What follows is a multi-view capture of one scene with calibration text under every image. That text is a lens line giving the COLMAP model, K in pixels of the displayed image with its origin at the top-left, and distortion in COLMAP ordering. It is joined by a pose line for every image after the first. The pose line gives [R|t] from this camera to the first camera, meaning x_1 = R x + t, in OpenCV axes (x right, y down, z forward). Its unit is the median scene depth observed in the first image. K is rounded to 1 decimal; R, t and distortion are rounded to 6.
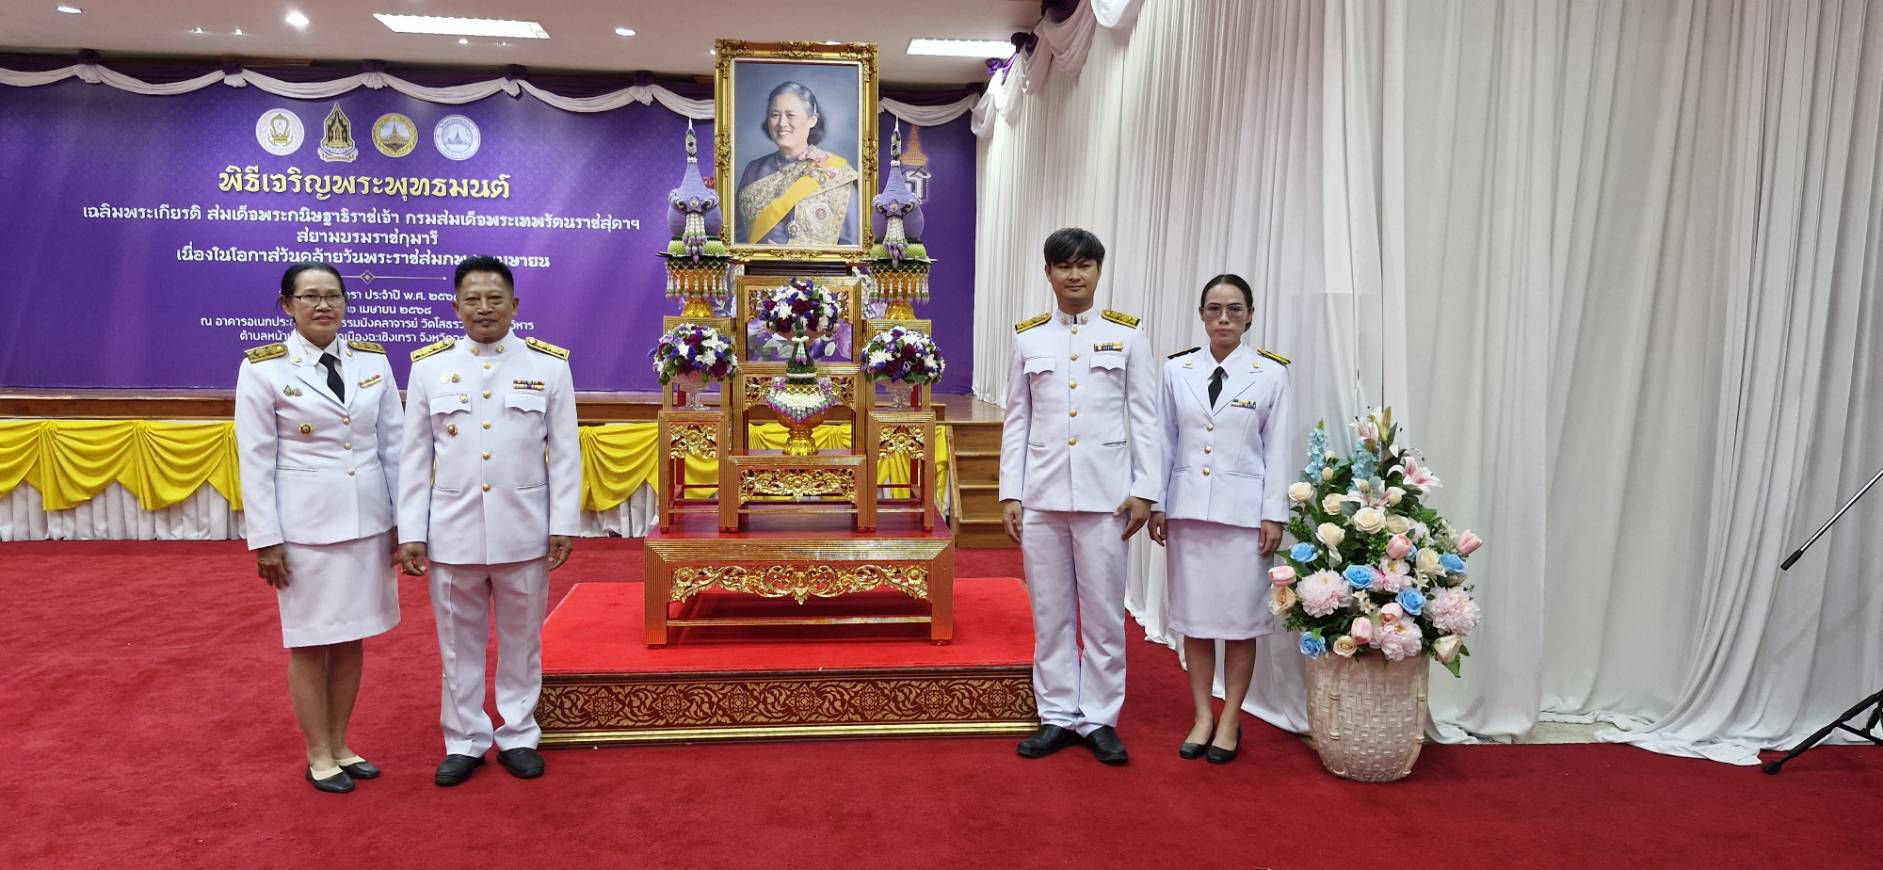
lens RADIAL K [[1294.8, 0, 940.4], [0, 1294.8, 414.8], [0, 0, 1]] dist [0.020613, -0.047978]
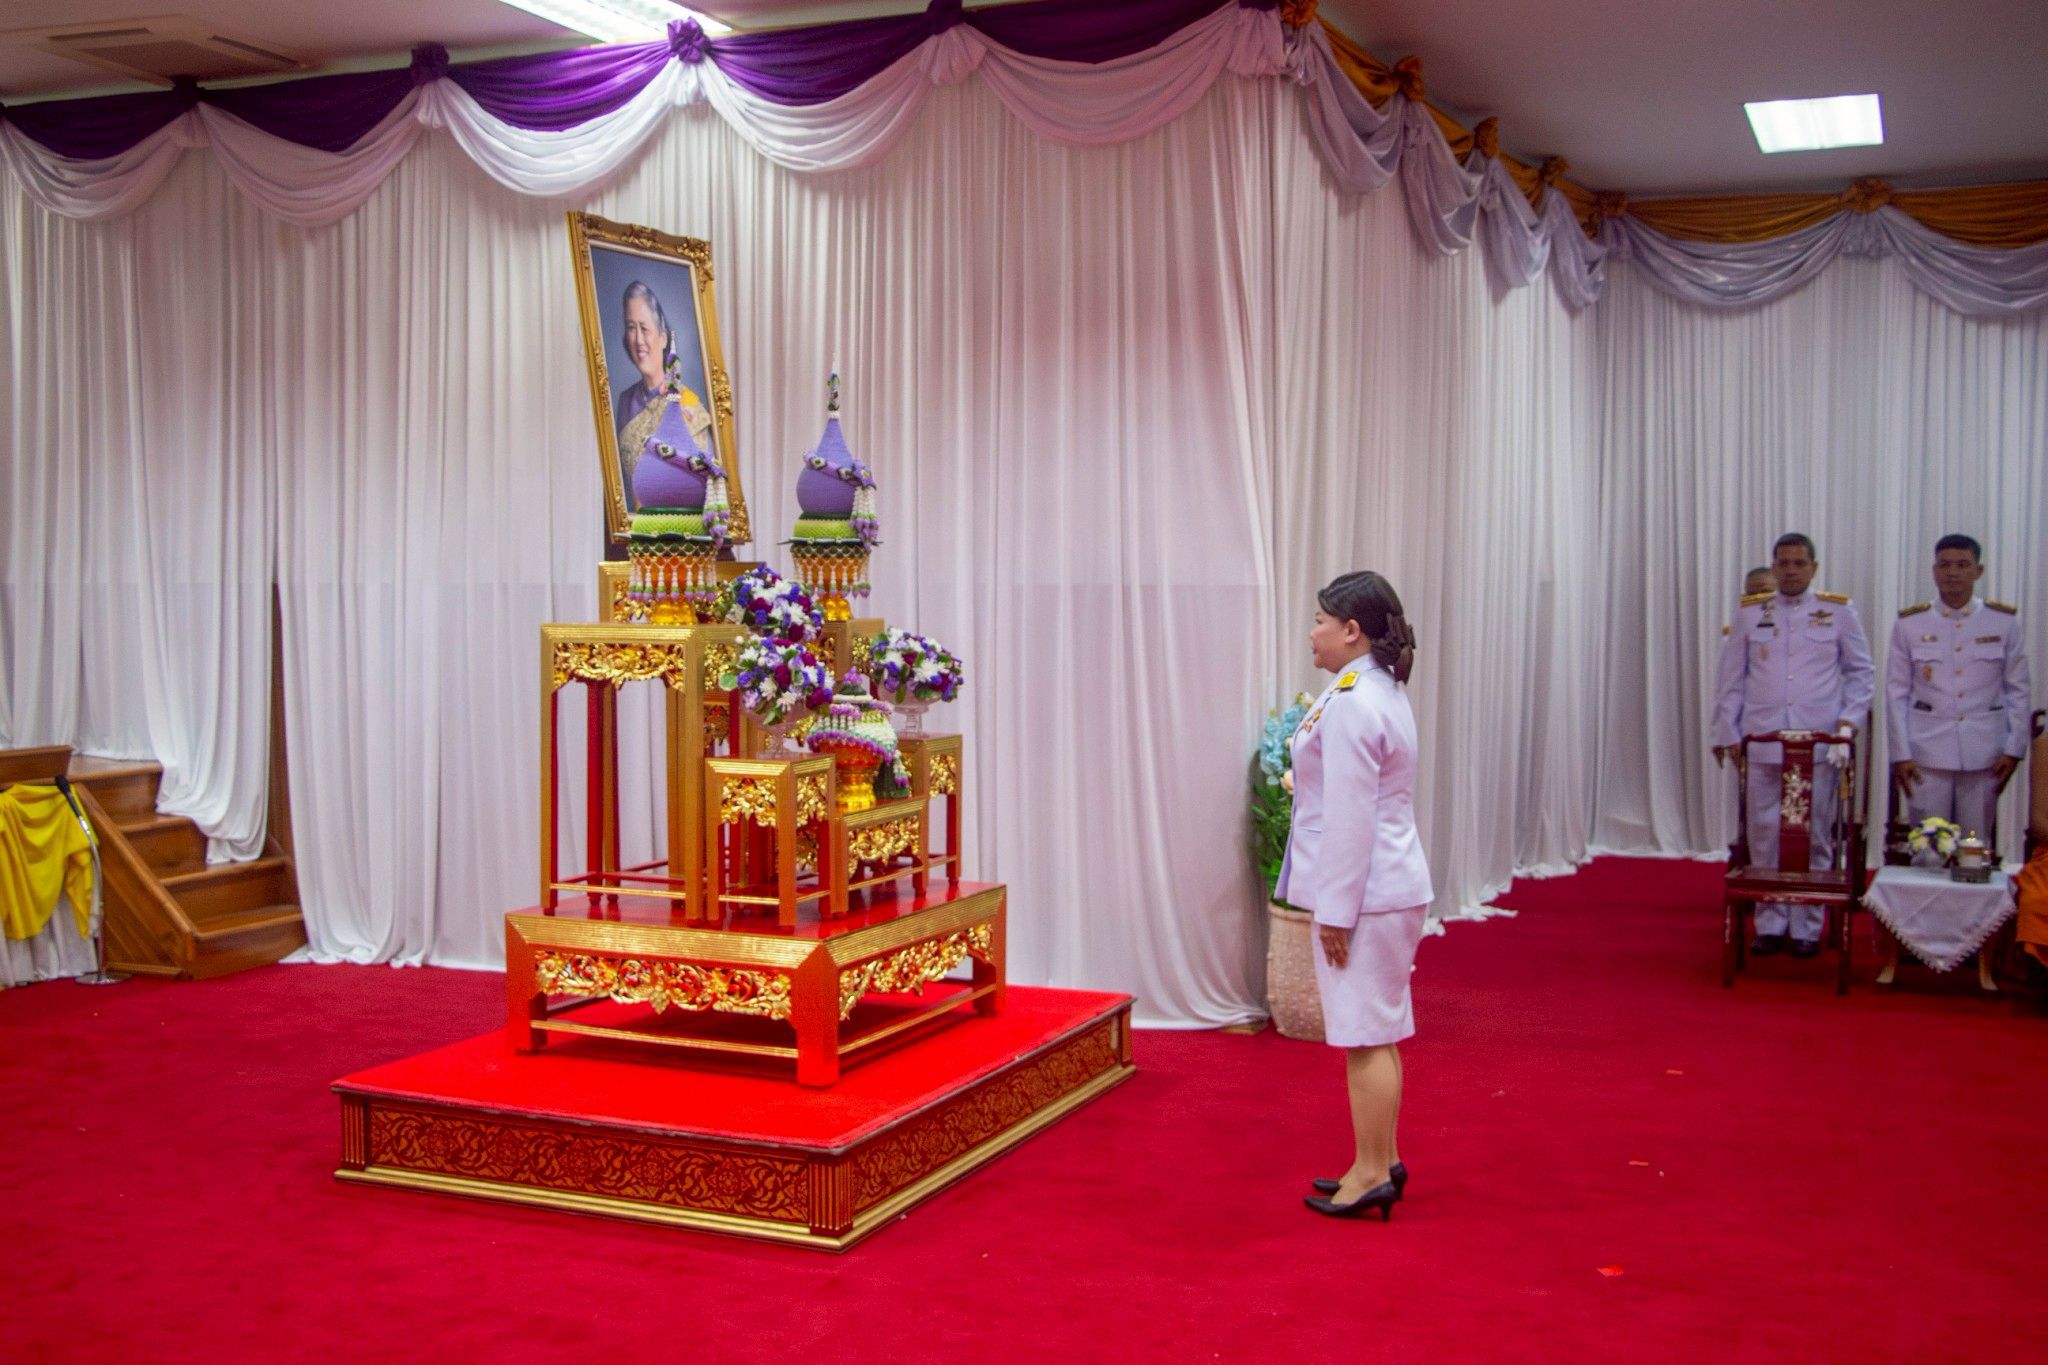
lens RADIAL K [[2189.0, 0, 1019.4], [0, 2189.0, 681.0], [0, 0, 1]] dist [-0.053797, 0.000000]
pose [[0.499638, -0.051435, 0.864706, -0.665634], [0.059501, 0.997916, 0.024978, -0.038428], [-0.864188, 0.038971, 0.501657, 0.157495]]
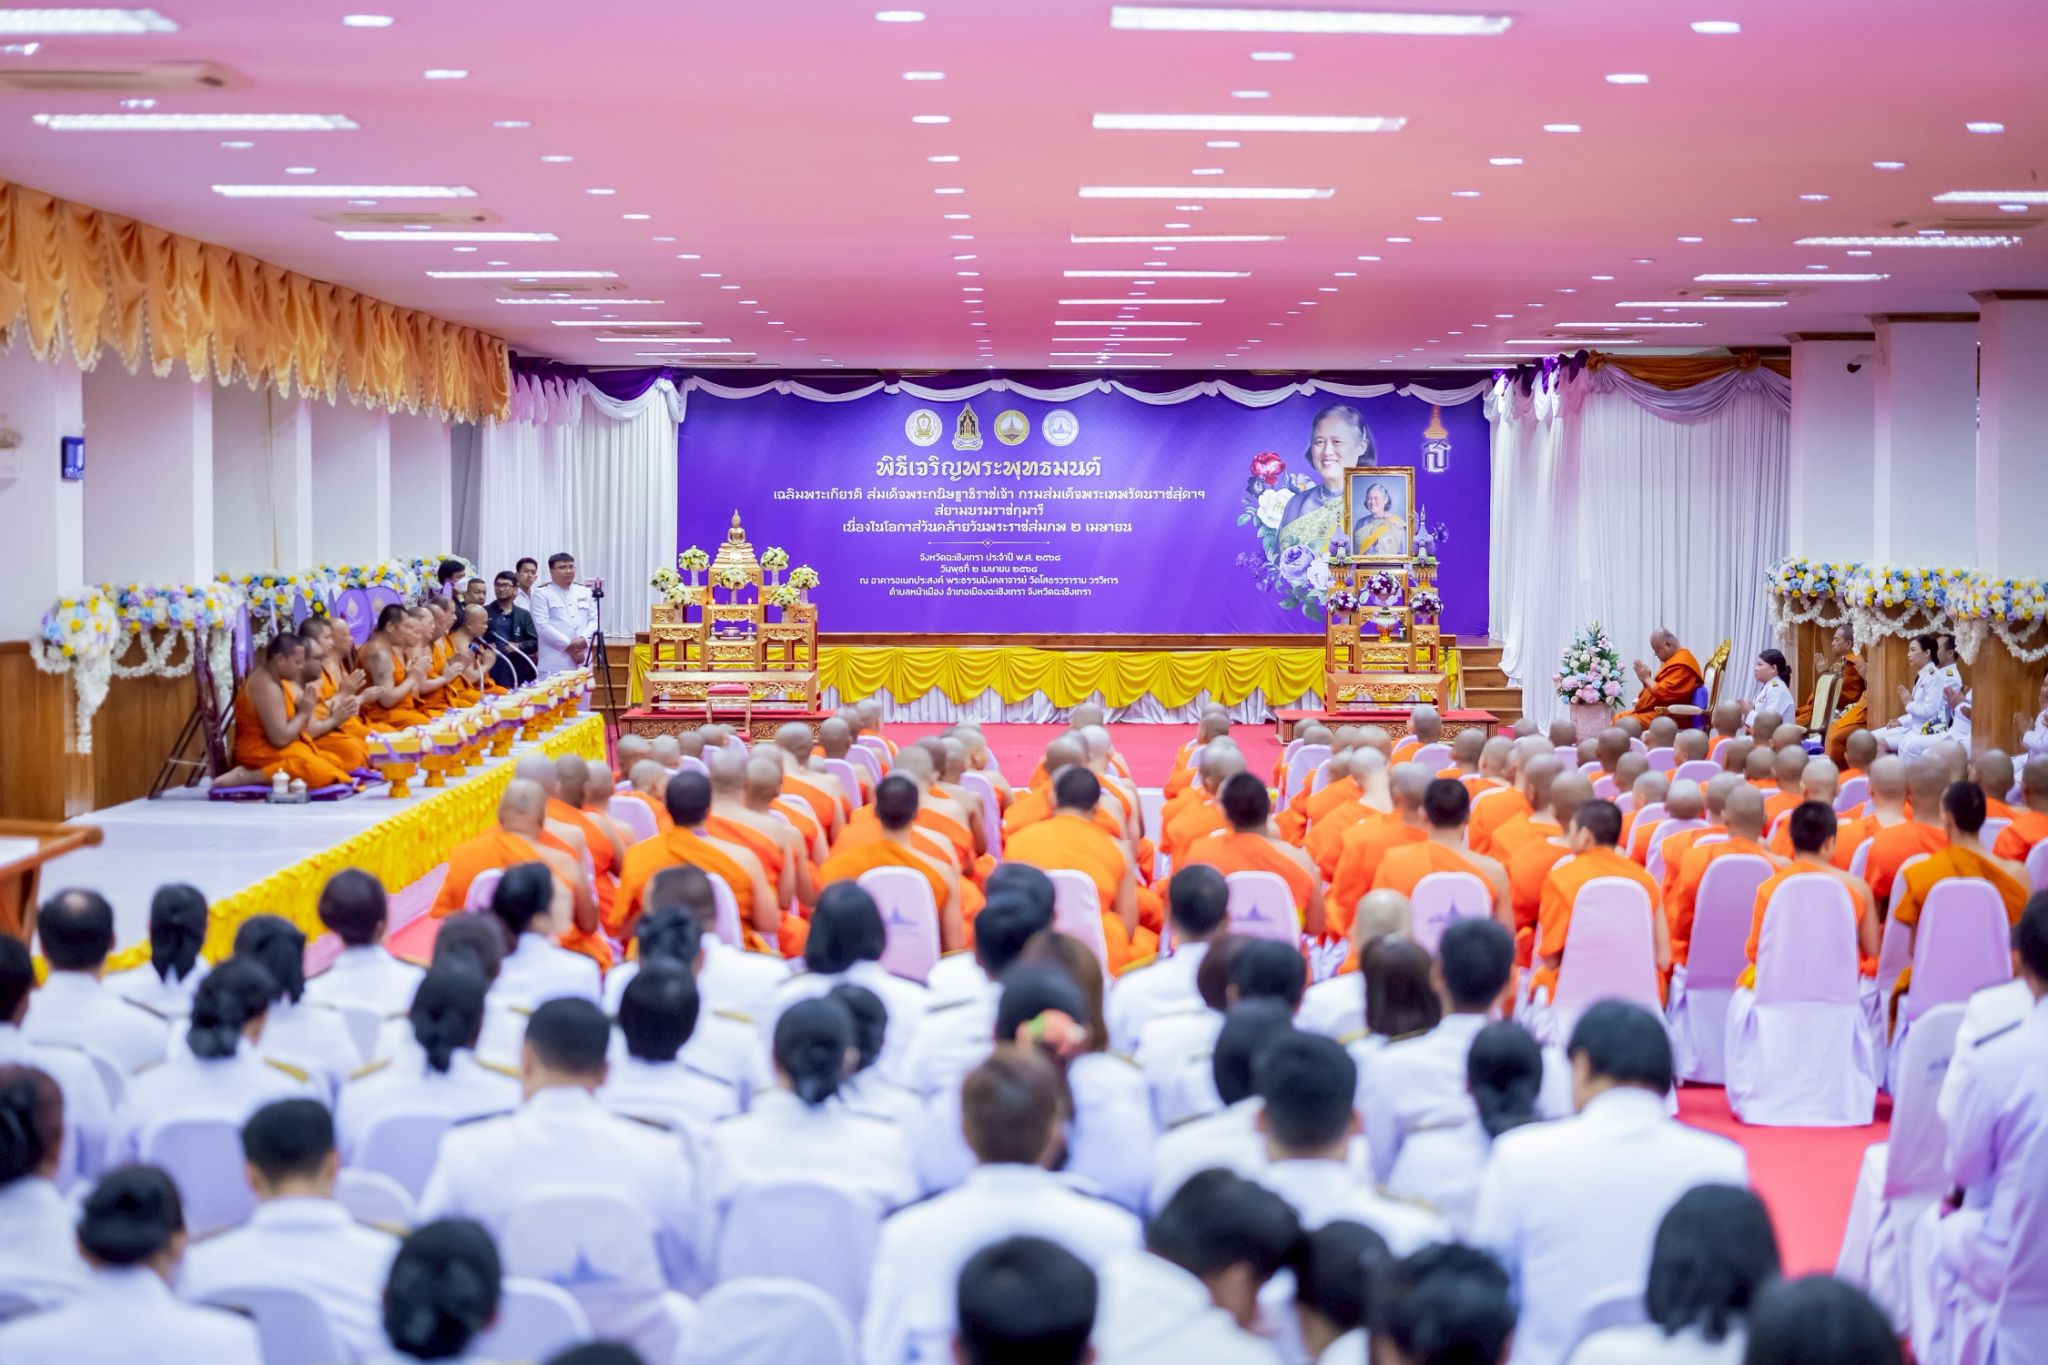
lens RADIAL K [[3805.0, 0, 1023.8], [0, 3805.0, 702.9], [0, 0, 1]] dist [-0.151563, 0.000000]
pose [[0.990591, -0.005698, -0.136736, 0.116631], [0.003050, 0.999804, -0.019562, 0.165154], [0.136821, 0.018961, 0.990414, -3.655586]]
